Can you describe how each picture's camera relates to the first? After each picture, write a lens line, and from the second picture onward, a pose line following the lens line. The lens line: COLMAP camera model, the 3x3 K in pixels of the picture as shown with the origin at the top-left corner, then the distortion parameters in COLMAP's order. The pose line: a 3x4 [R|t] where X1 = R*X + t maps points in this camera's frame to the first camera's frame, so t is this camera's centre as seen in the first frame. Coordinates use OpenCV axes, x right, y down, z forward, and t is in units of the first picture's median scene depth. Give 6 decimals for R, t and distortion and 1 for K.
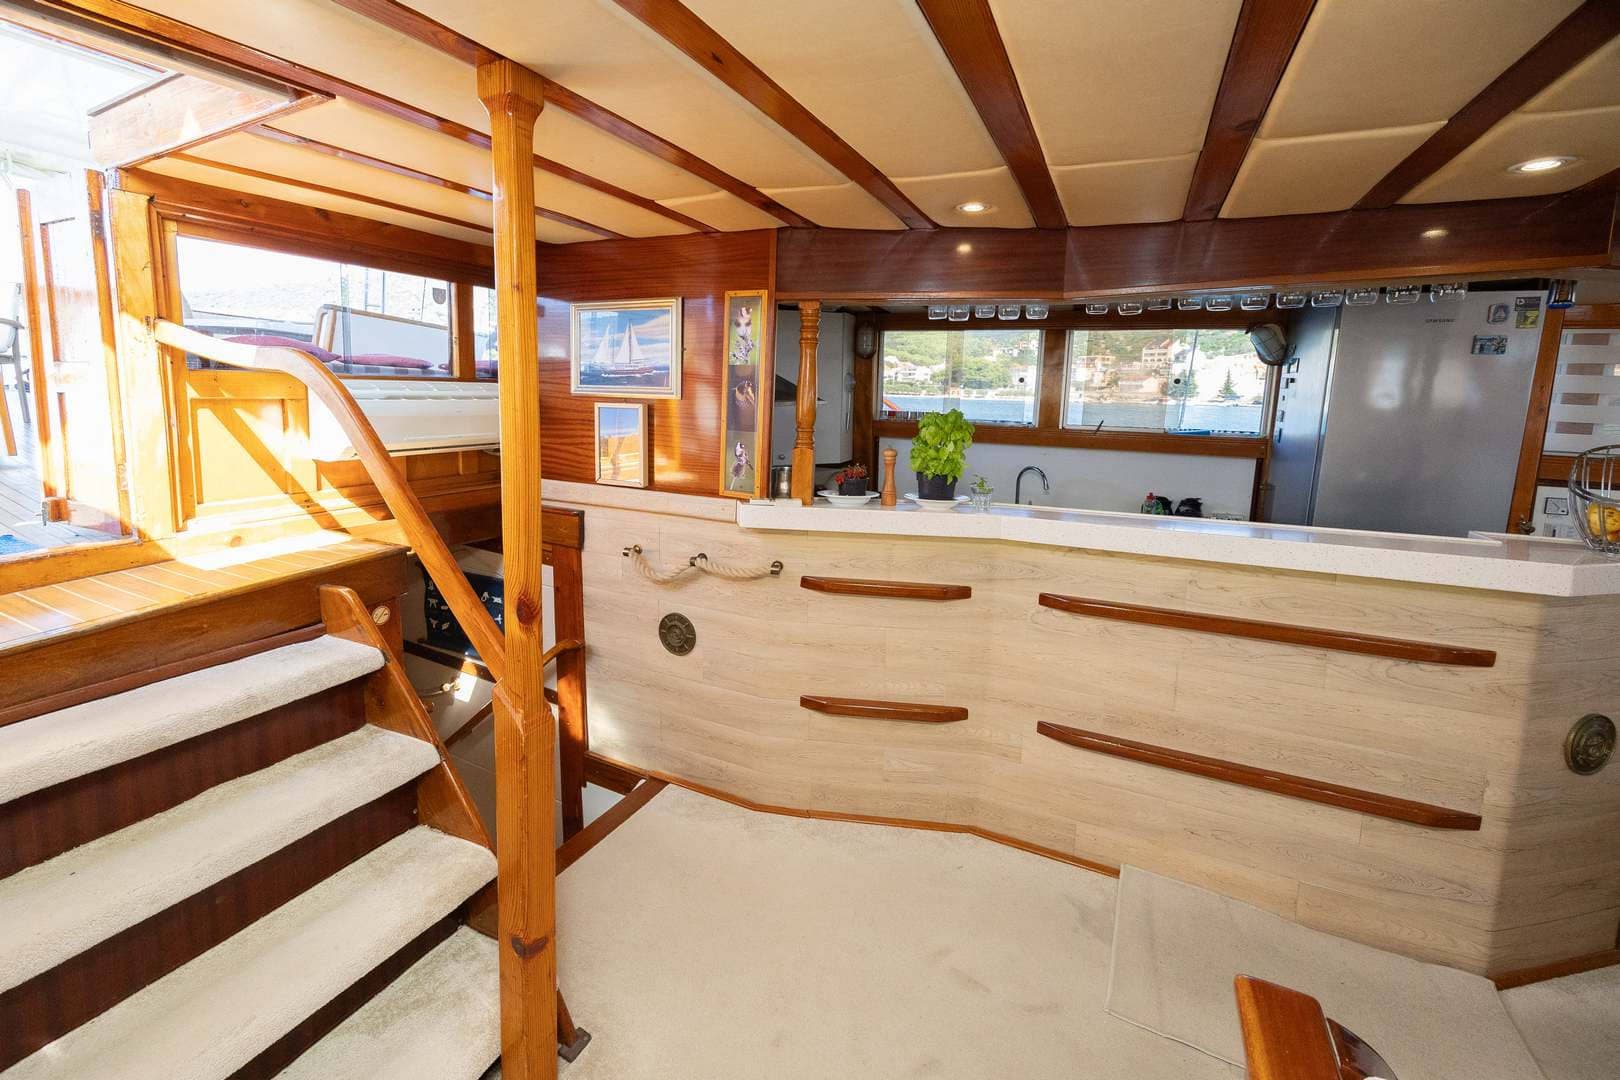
lens RADIAL K [[673.5, 0, 808.5], [0, 673.5, 472.8], [0, 0, 1]] dist [0.027718, -0.000136]
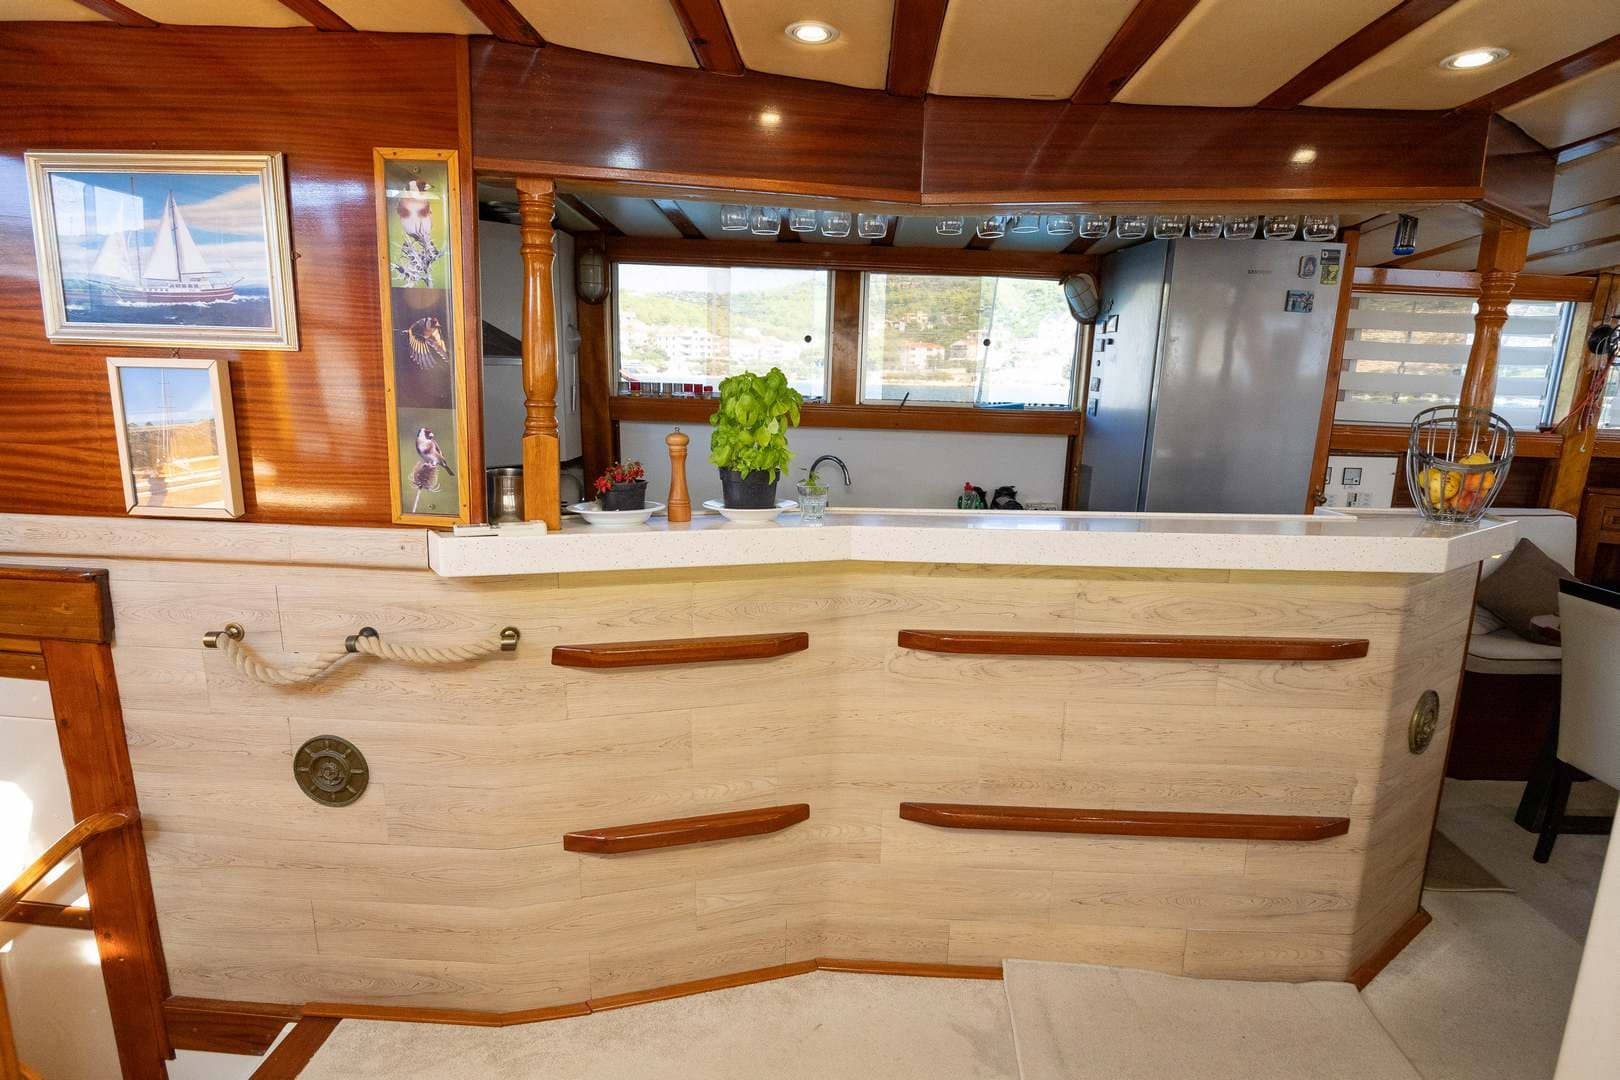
lens RADIAL K [[814.7, 0, 772.5], [0, 814.7, 542.4], [0, 0, 1]] dist [-0.001285, -0.000749]
pose [[0.935757, -0.074735, 0.344637, -0.070335], [0.045269, 0.994657, 0.092780, 0.000153], [-0.349729, -0.071218, 0.934140, 0.248105]]
